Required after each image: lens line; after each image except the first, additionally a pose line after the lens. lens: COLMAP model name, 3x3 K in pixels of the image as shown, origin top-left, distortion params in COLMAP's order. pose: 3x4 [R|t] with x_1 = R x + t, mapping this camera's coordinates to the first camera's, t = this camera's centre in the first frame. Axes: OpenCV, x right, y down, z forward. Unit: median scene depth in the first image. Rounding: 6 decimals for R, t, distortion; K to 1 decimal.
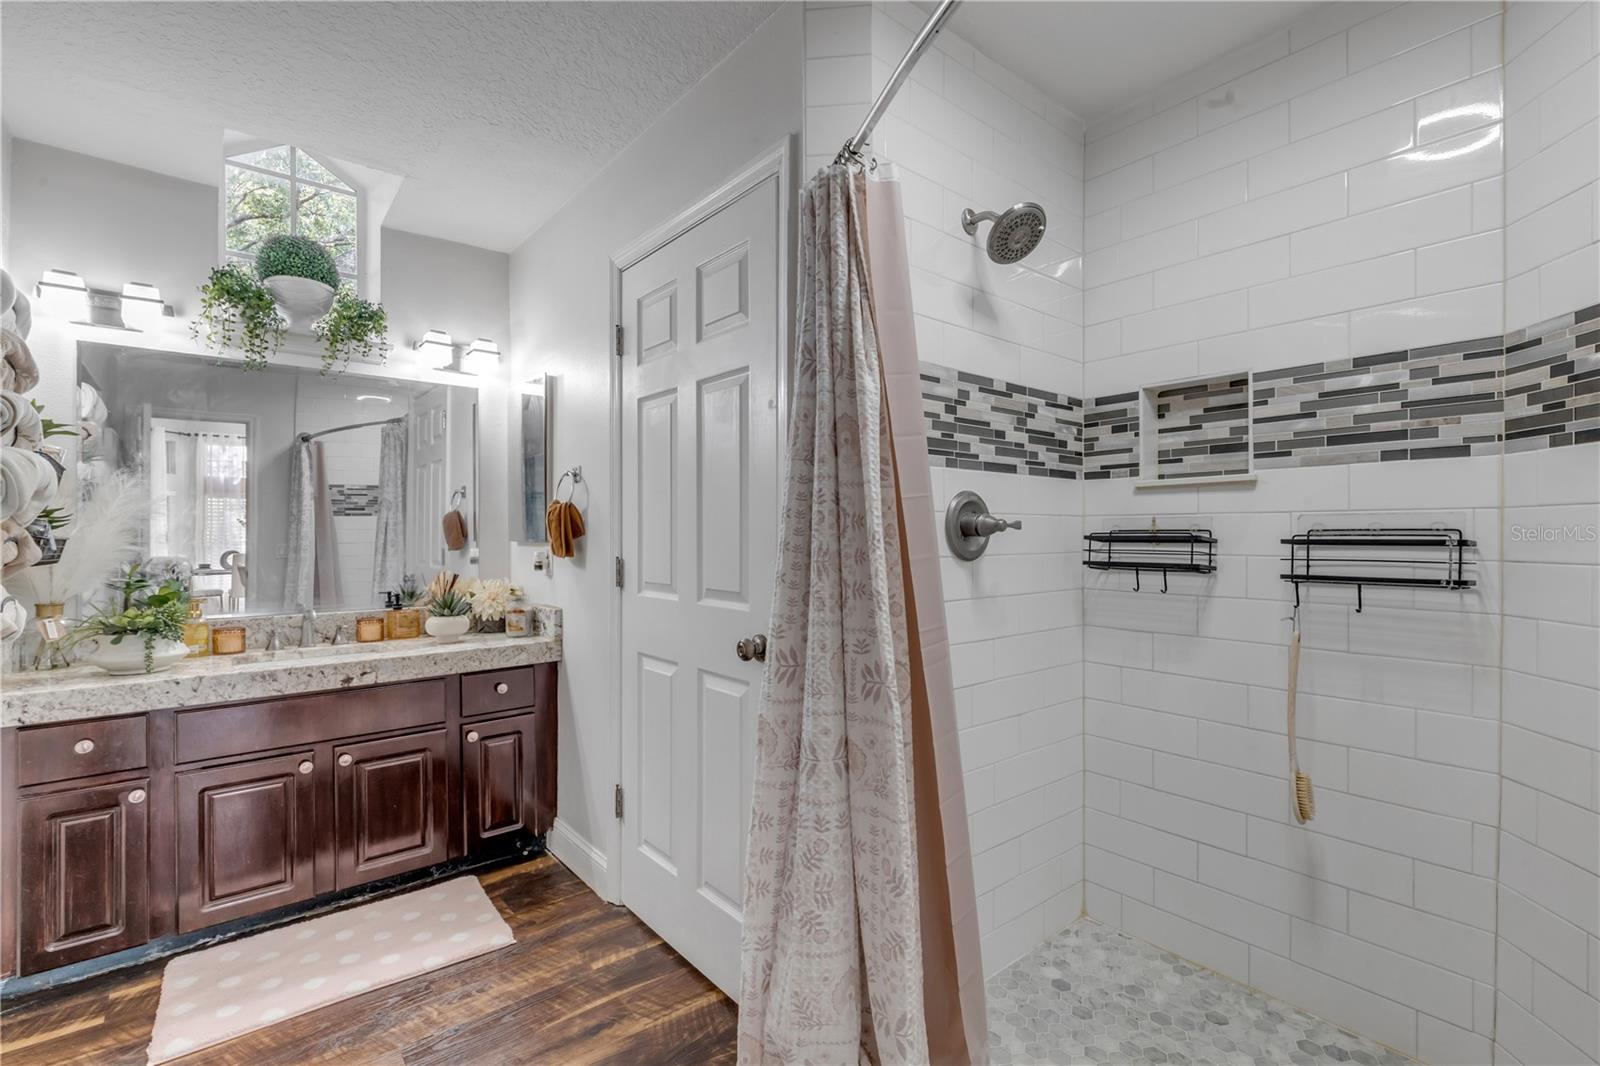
lens RADIAL K [[719.4, 0, 792.2], [0, 719.4, 535.2], [0, 0, 1]] dist [0.001792, -0.000483]
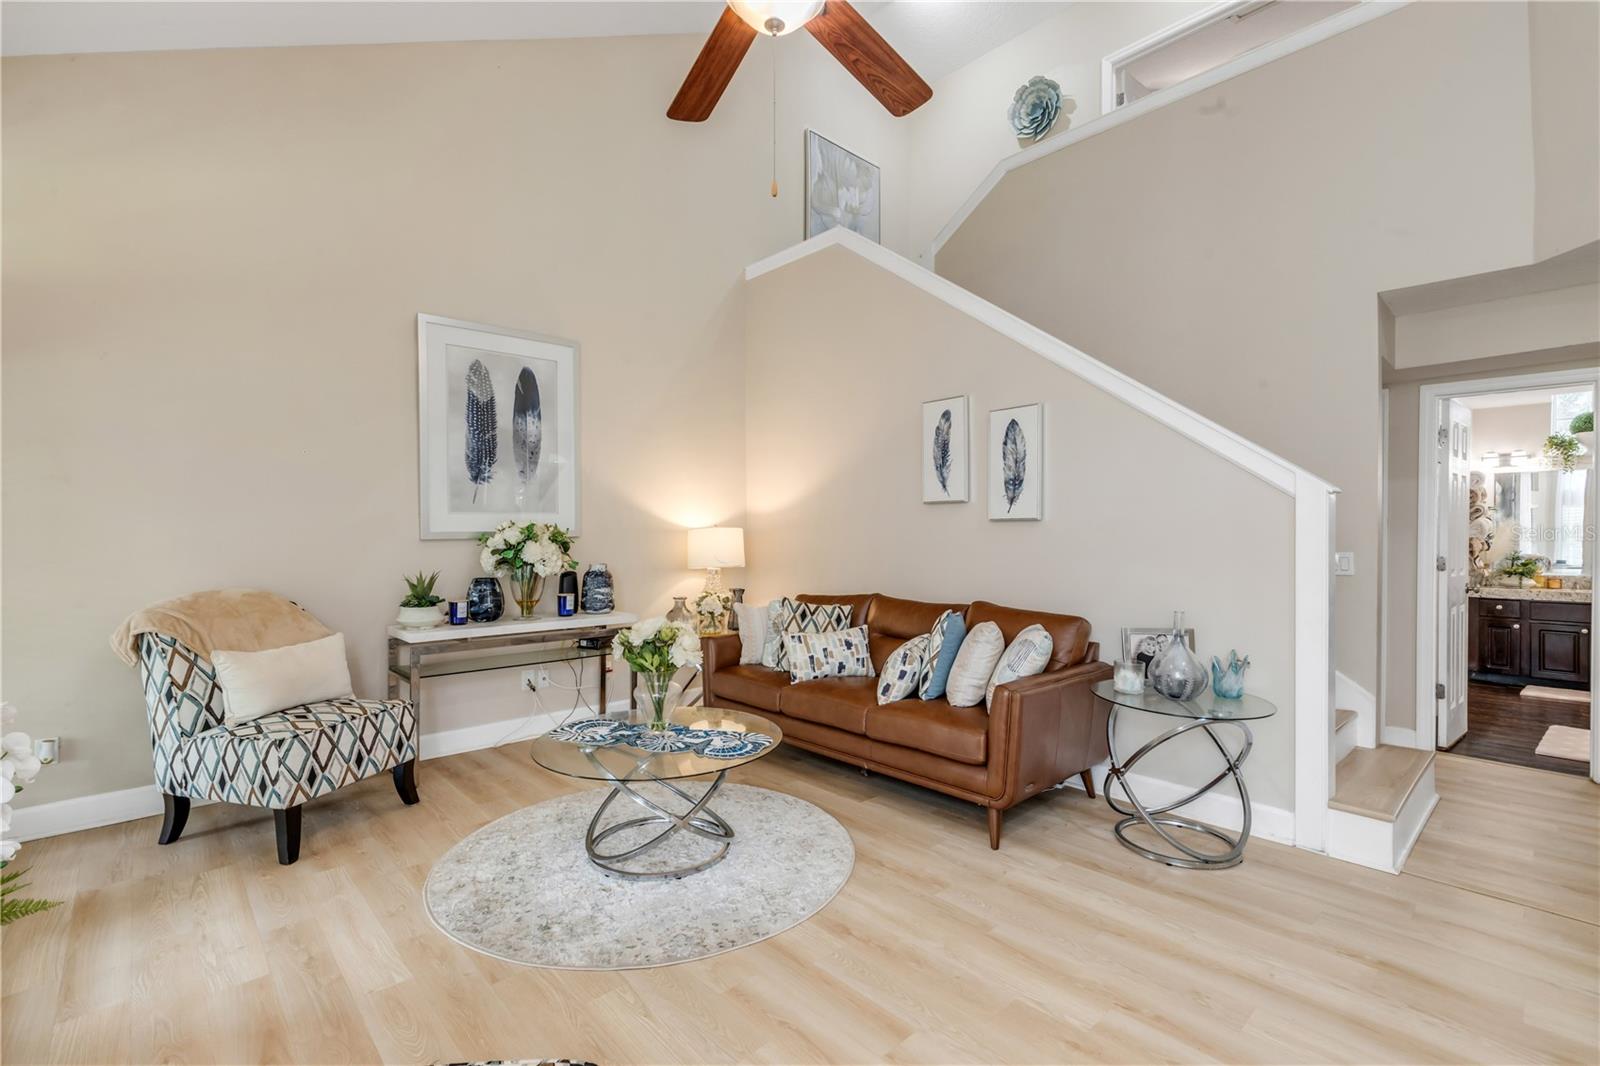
lens RADIAL K [[719.4, 0, 787.4], [0, 719.4, 535.1], [0, 0, 1]] dist [0.001792, -0.000483]
pose [[0.054110, 0.004819, -0.998523, 1.809083], [-0.002940, 0.999985, 0.004667, -0.030827], [0.998531, 0.002683, 0.054124, -2.067580]]
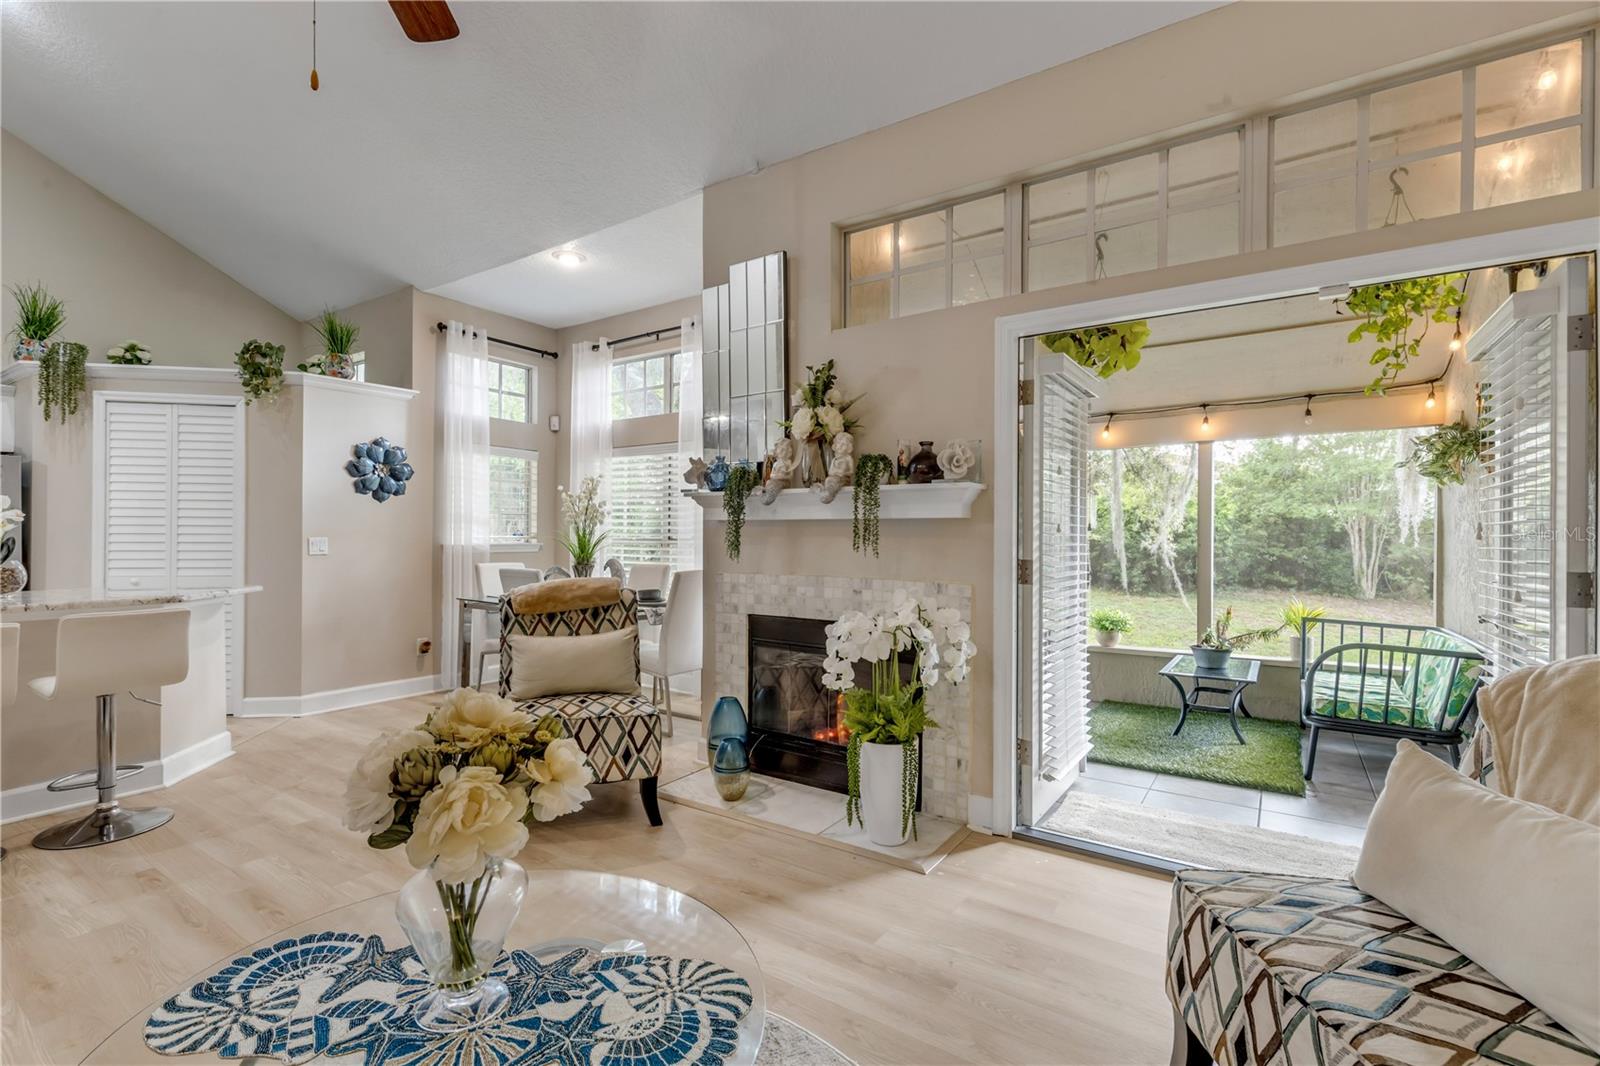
lens RADIAL K [[719.4, 0, 788.4], [0, 719.4, 536.1], [0, 0, 1]] dist [0.001792, -0.000483]
pose [[-0.287896, 0.000152, 0.957662, -0.052624], [-0.001348, 0.999999, -0.000564, 0.004035], [-0.957661, -0.001453, -0.287896, -2.301455]]
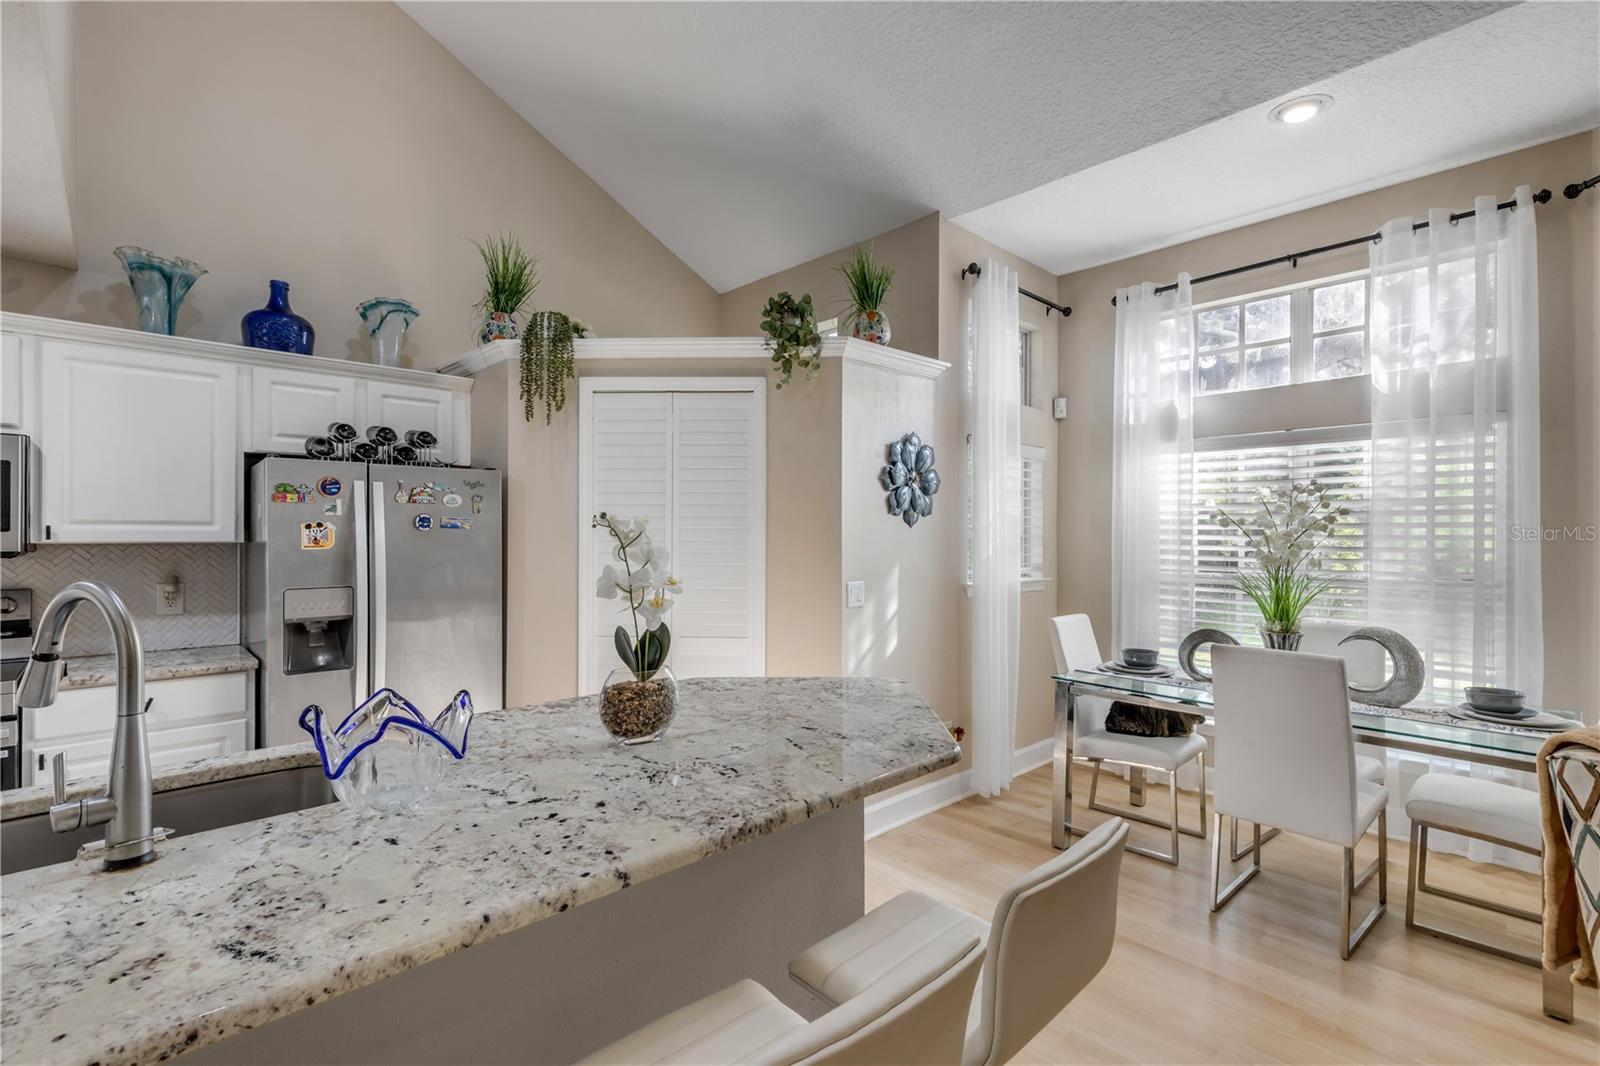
lens RADIAL K [[719.4, 0, 789.7], [0, 719.4, 534.2], [0, 0, 1]] dist [0.001792, -0.000483]
pose [[-0.063845, 0.002031, 0.997958, 0.995624], [-0.000517, 0.999998, -0.002068, -0.086363], [-0.997960, -0.000648, -0.063844, -1.324896]]
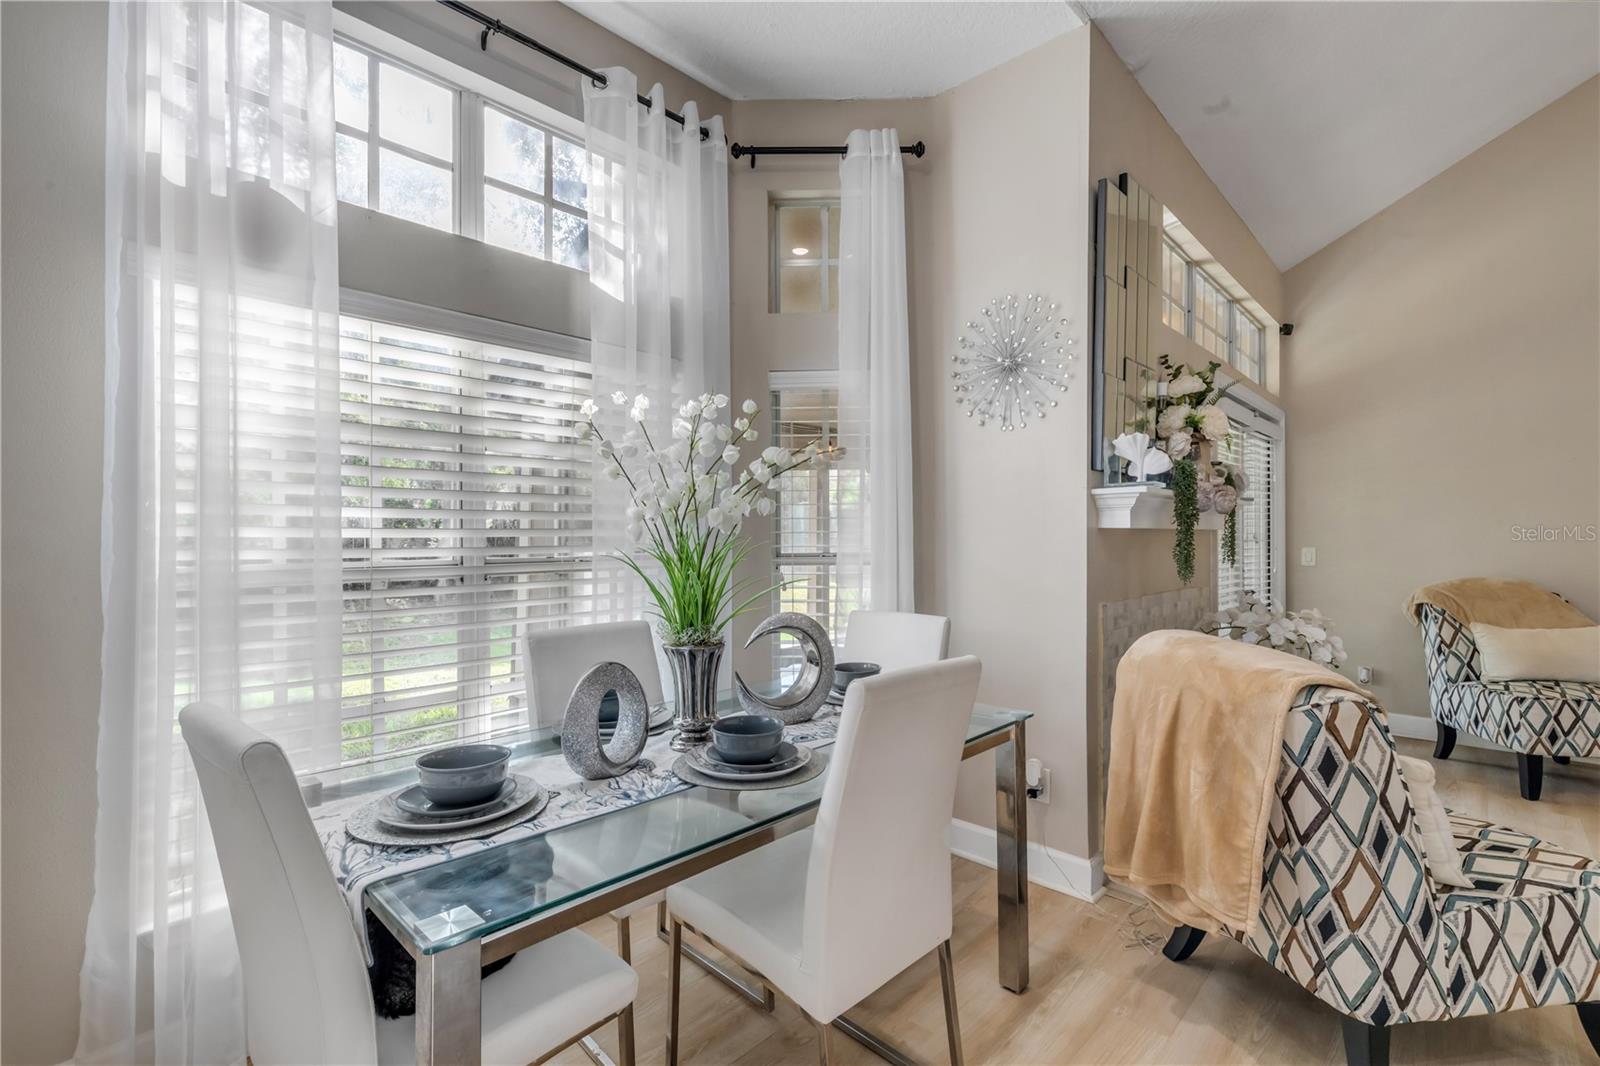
lens RADIAL K [[719.4, 0, 794.7], [0, 719.4, 532.6], [0, 0, 1]] dist [0.001792, -0.000483]
pose [[-0.991896, 0.001493, -0.127047, 2.280890], [0.001437, 0.999999, 0.000529, -0.028297], [0.127048, 0.000343, -0.991897, -1.525541]]
